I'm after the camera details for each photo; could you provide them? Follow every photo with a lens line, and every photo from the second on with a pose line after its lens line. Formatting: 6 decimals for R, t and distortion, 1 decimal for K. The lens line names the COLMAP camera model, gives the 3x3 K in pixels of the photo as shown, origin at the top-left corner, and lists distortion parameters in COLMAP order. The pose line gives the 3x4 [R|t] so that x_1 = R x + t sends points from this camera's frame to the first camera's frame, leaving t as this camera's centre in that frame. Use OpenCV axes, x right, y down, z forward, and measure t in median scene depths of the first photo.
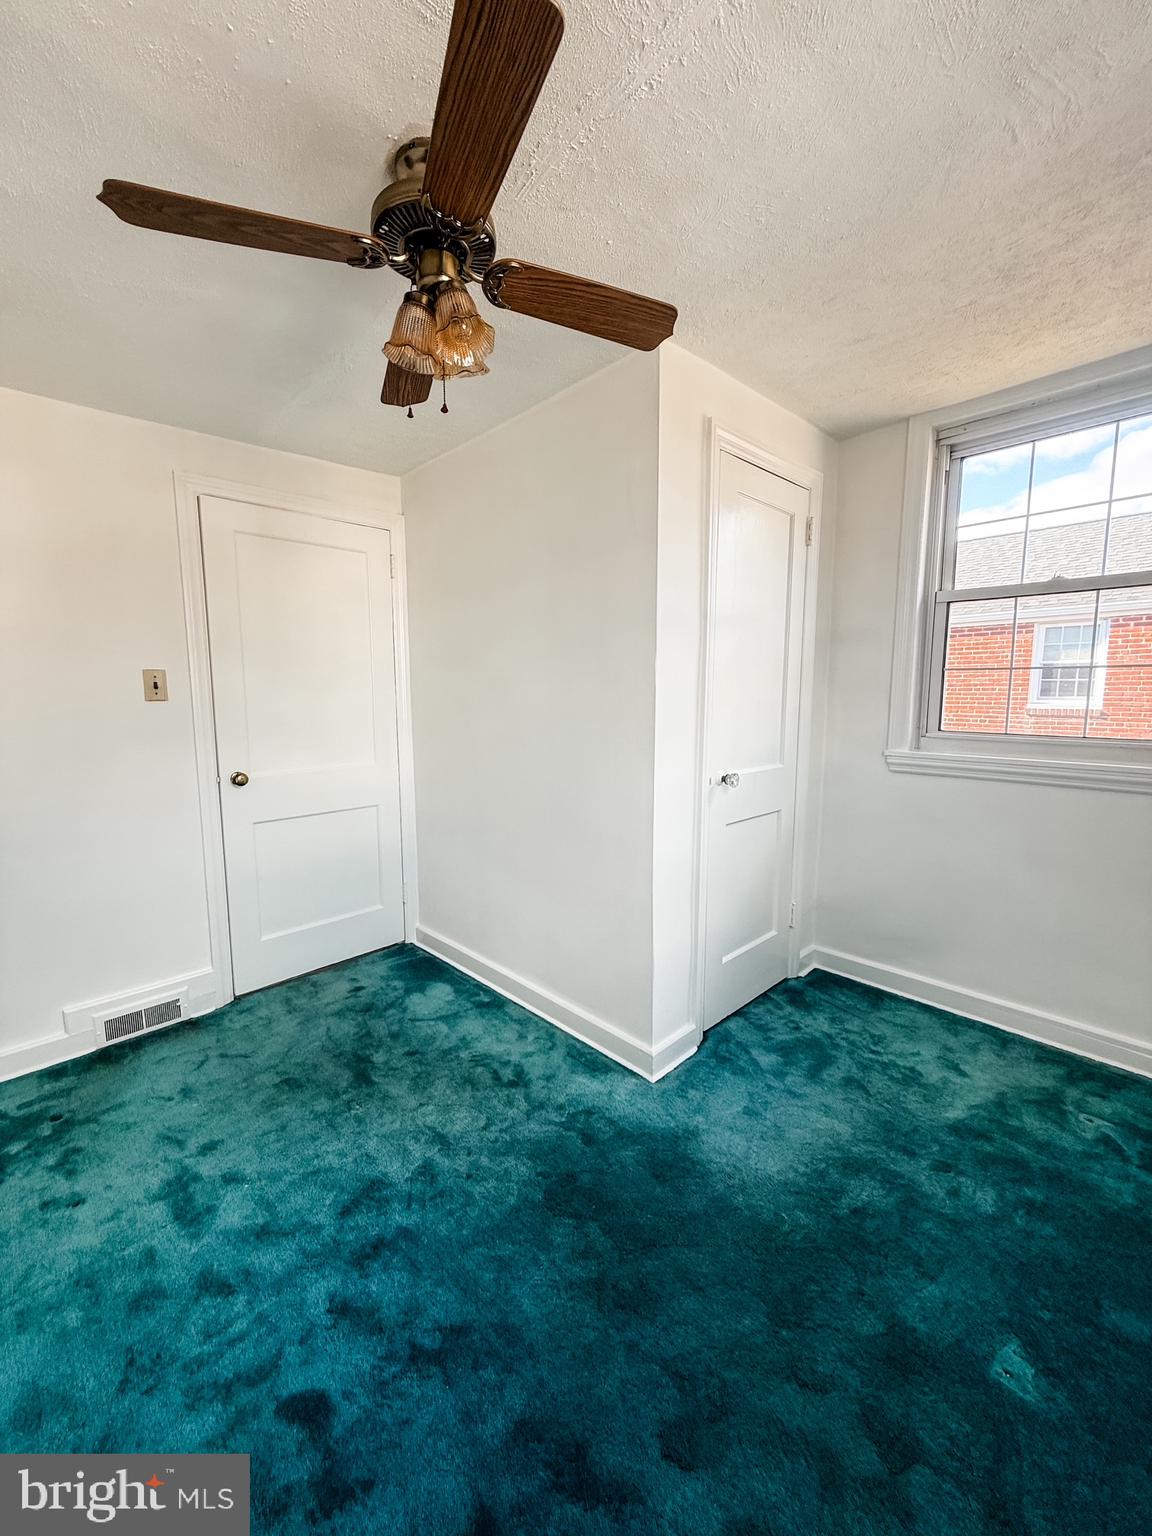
lens RADIAL K [[609.2, 0, 581.7], [0, 609.2, 775.4], [0, 0, 1]] dist [0.000291, 0.000056]
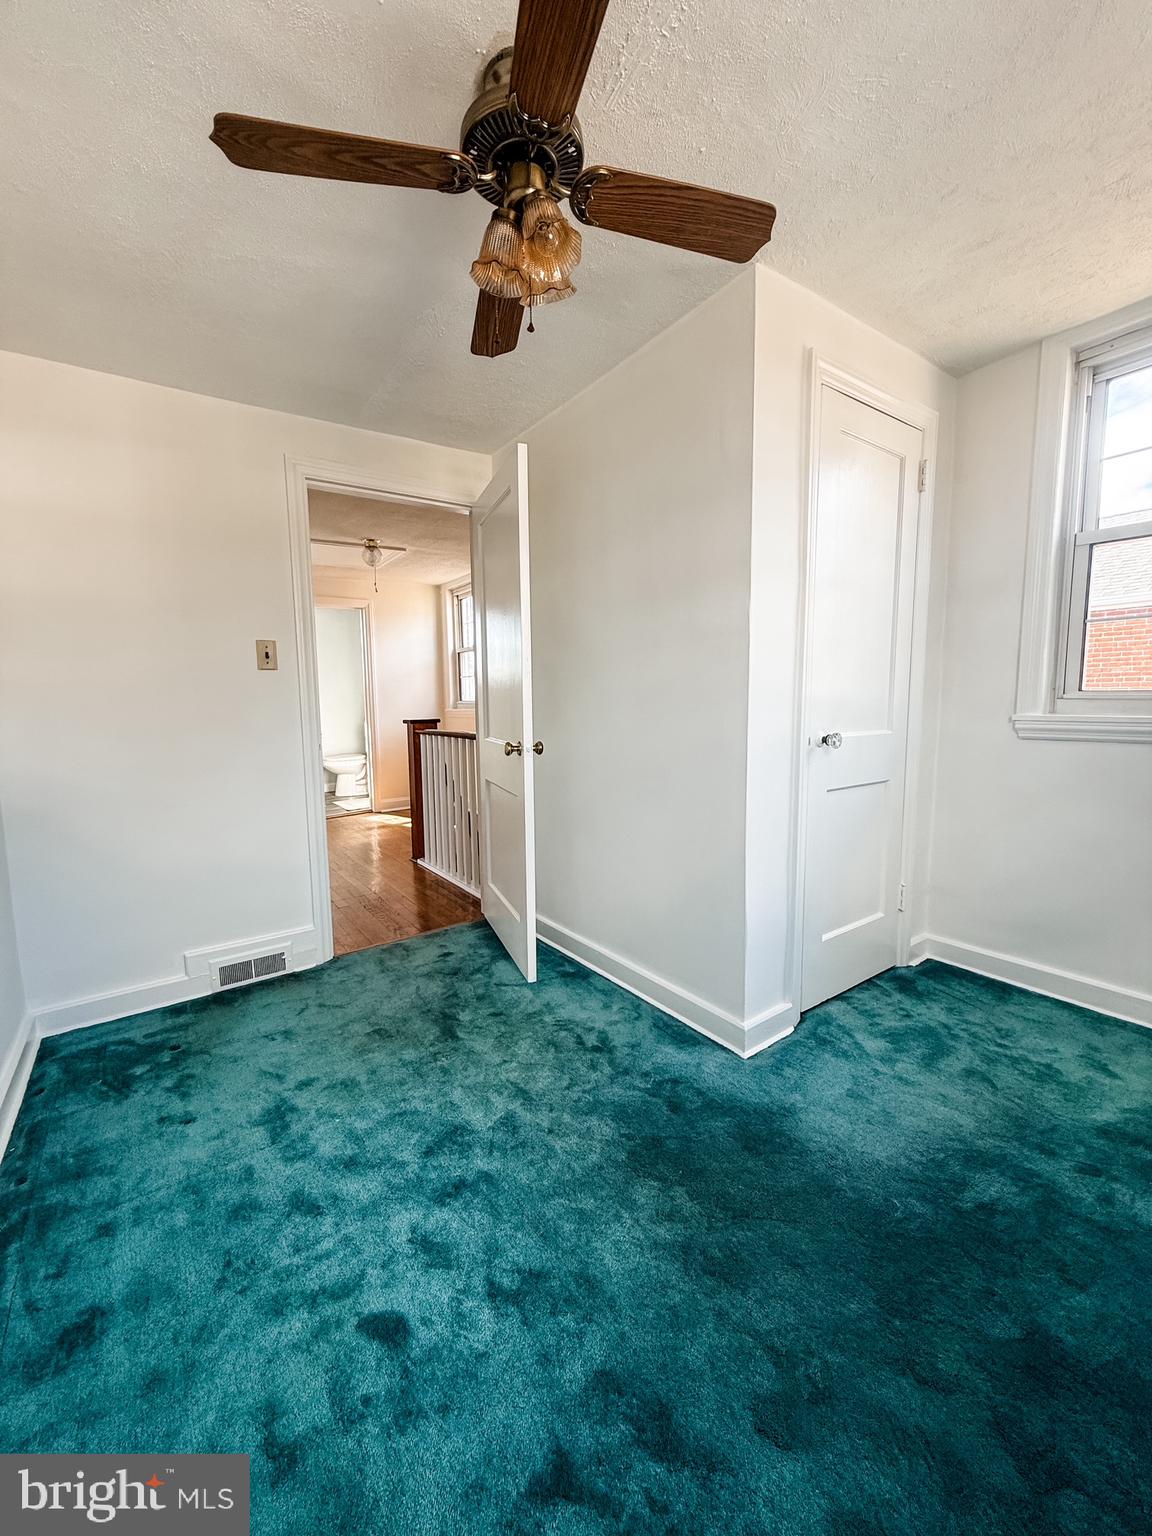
lens RADIAL K [[609.2, 0, 581.4], [0, 609.2, 778.1], [0, 0, 1]] dist [0.000291, 0.000056]
pose [[0.989483, 0.005212, -0.144553, 0.001282], [-0.006883, 0.999915, -0.011059, 0.111178], [0.144483, 0.011937, 0.989435, 0.039114]]
